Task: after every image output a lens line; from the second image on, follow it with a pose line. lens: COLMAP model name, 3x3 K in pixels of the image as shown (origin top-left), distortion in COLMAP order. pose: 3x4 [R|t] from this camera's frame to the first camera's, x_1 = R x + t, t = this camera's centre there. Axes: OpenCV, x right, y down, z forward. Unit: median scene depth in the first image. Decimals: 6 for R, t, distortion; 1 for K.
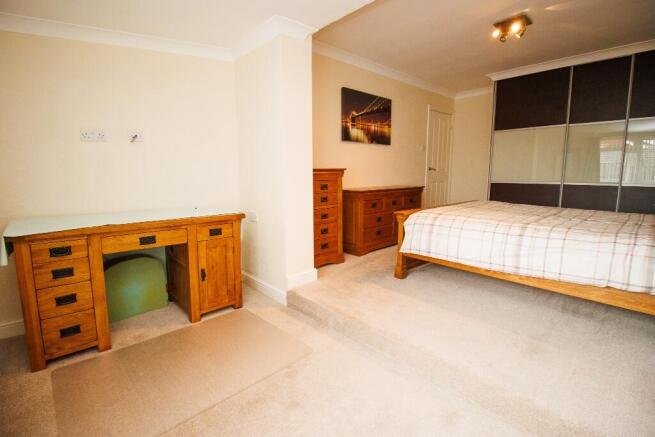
lens RADIAL K [[314.4, 0, 328.2], [0, 314.4, 213.8], [0, 0, 1]] dist [0.000115, -0.000037]
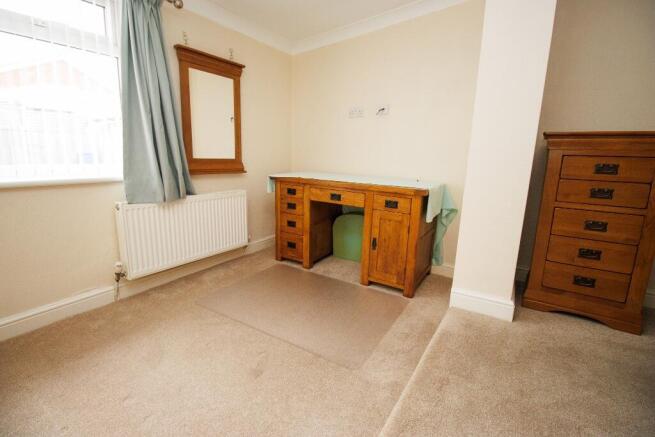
lens RADIAL K [[314.4, 0, 328.2], [0, 314.4, 213.8], [0, 0, 1]] dist [0.000115, -0.000037]
pose [[0.247987, 0.208388, -0.946085, 0.487859], [-0.147627, 0.973314, 0.175690, -0.050888], [0.957449, 0.096099, 0.272132, 0.582048]]
